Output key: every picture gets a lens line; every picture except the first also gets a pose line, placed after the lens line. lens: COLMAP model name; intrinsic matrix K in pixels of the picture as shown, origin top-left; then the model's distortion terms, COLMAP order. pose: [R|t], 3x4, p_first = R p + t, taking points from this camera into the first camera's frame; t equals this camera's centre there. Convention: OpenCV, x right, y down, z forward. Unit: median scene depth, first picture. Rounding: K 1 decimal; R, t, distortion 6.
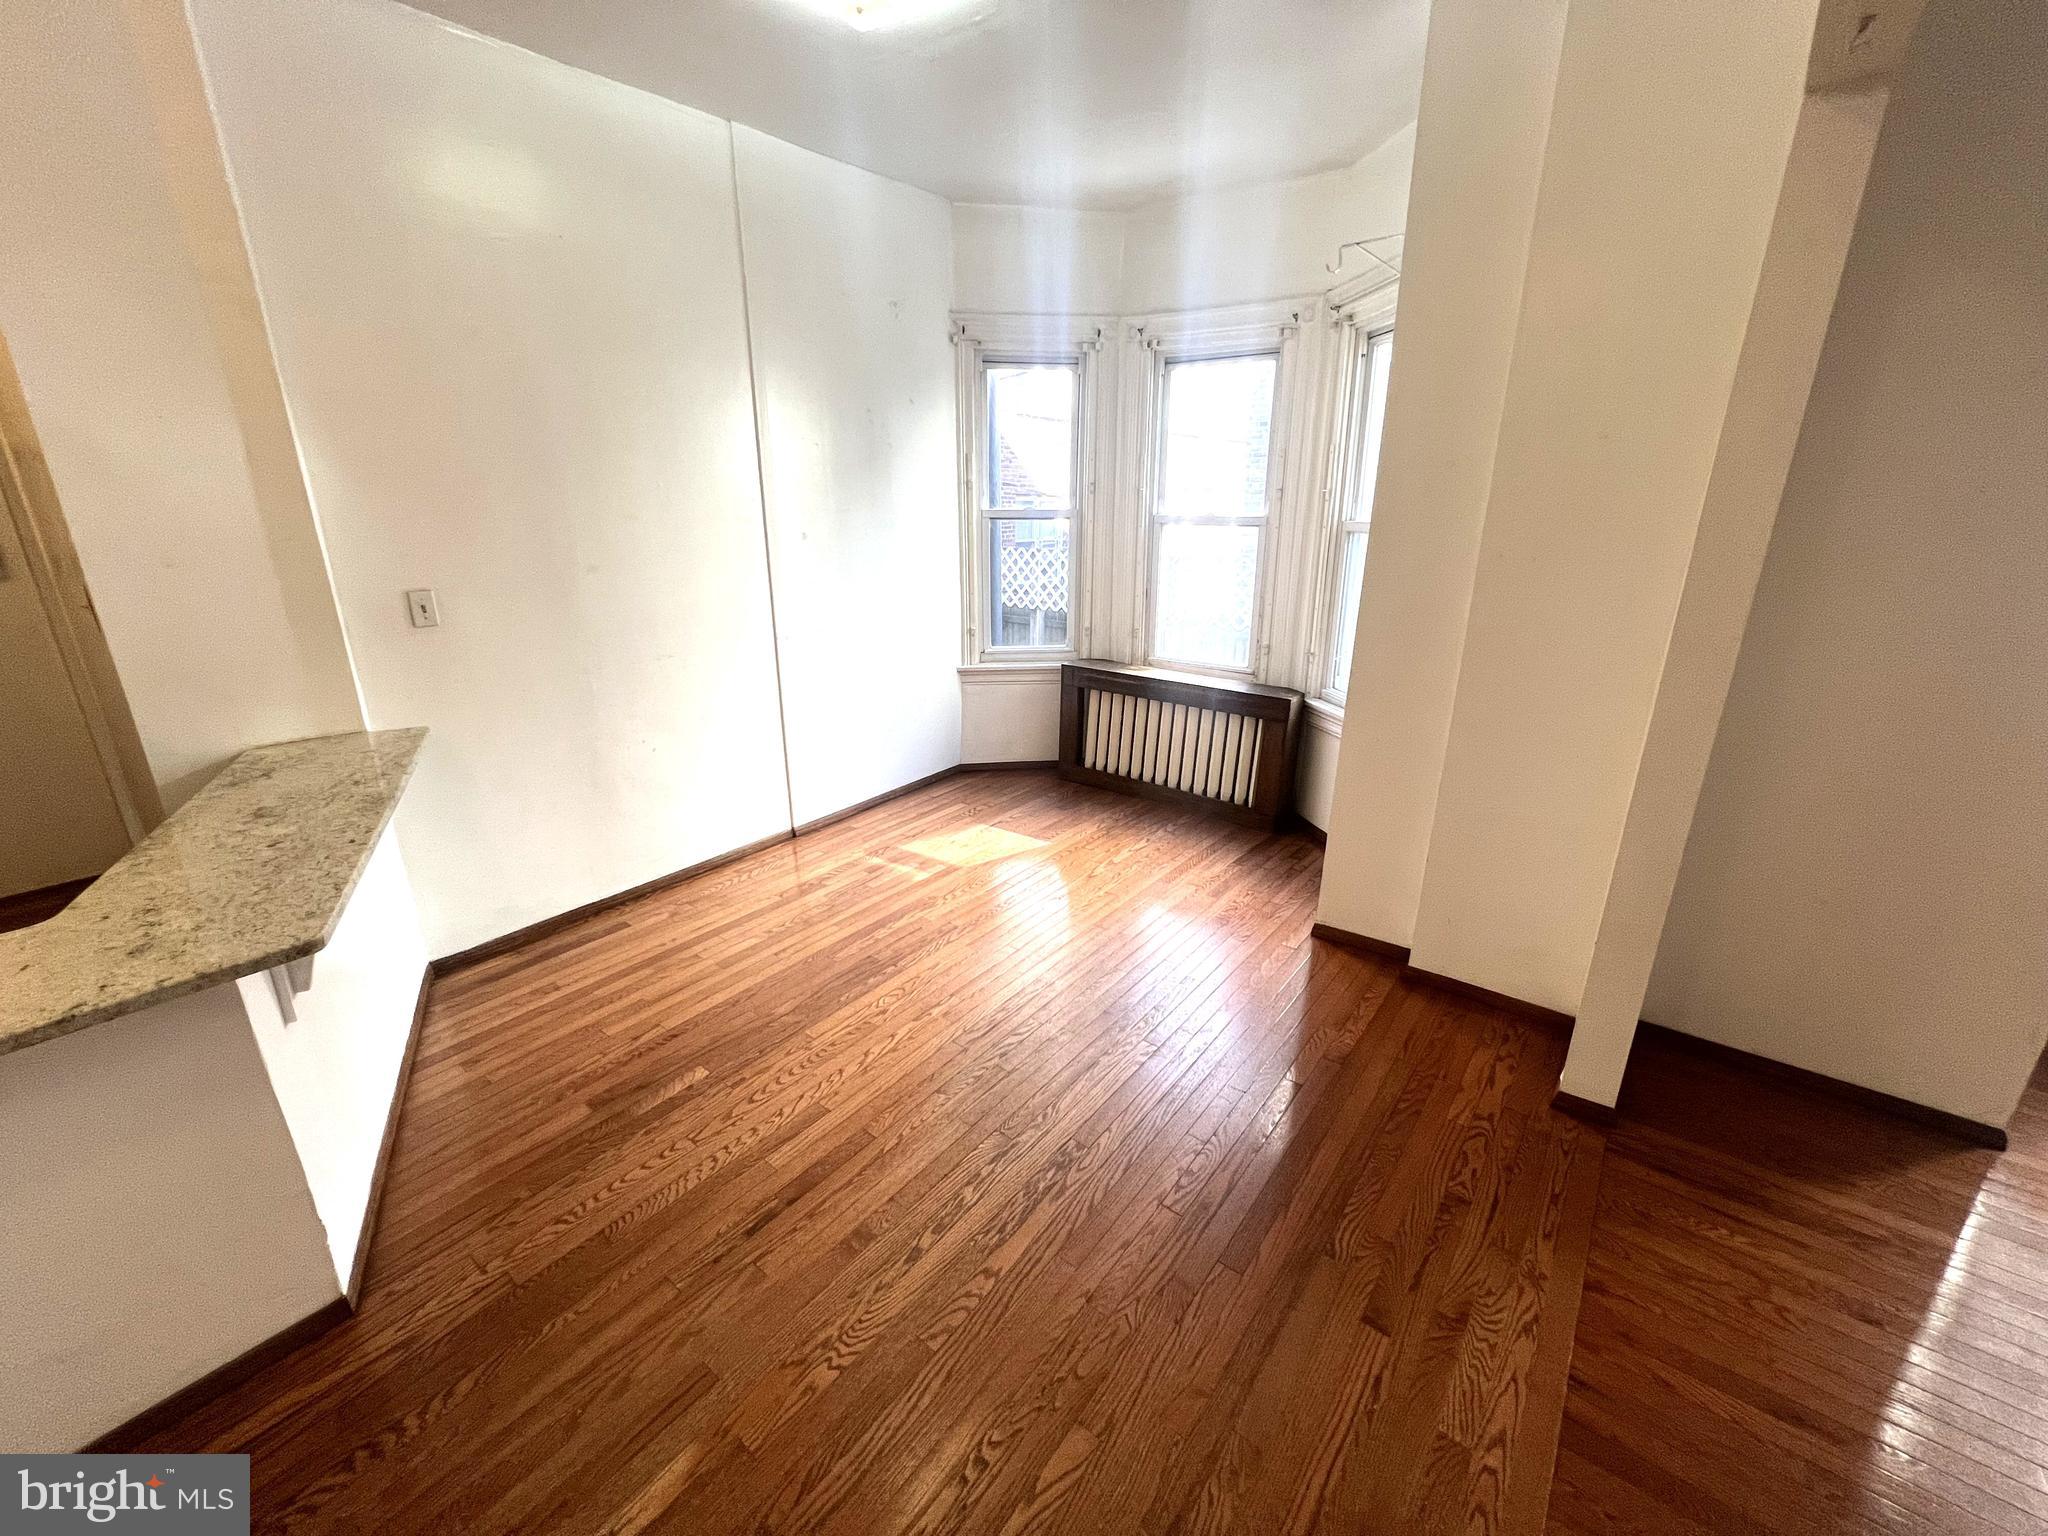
lens RADIAL K [[816.1, 0, 1018.9], [0, 816.1, 765.2], [0, 0, 1]] dist [-0.000020, -0.000756]
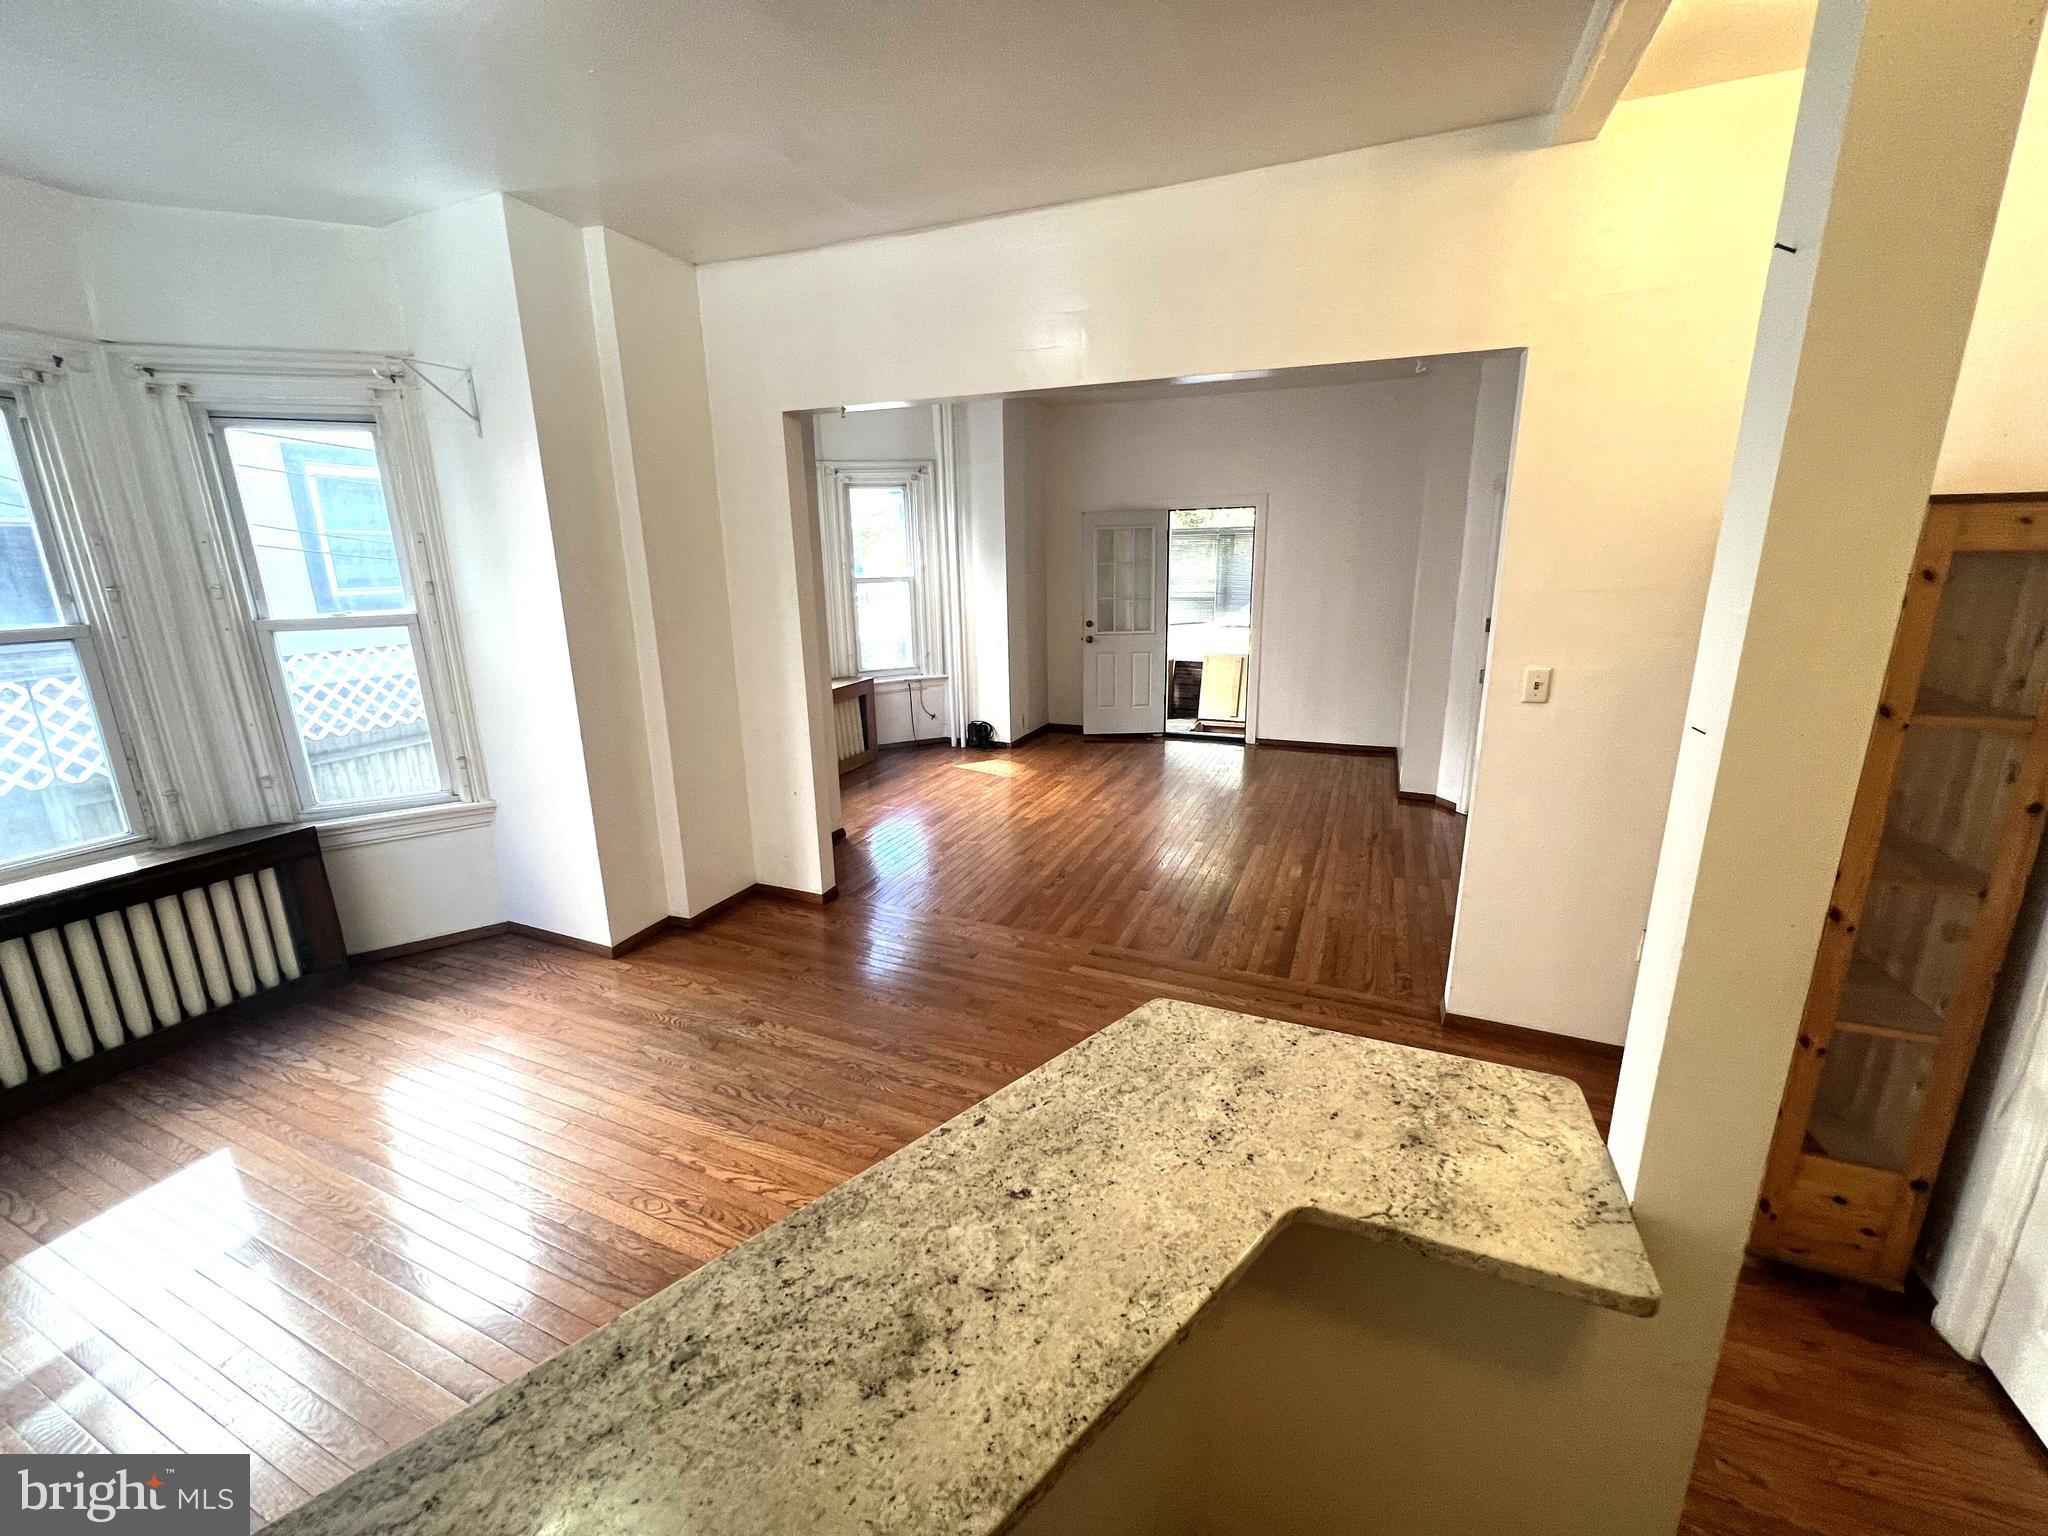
lens RADIAL K [[808.1, 0, 1023.7], [0, 808.1, 760.1], [0, 0, 1]] dist [0.001214, -0.000039]
pose [[-0.263264, -0.227445, 0.937529, -1.205720], [0.314940, 0.898305, 0.306366, -0.319502], [-0.911869, 0.375921, -0.164860, 0.841216]]
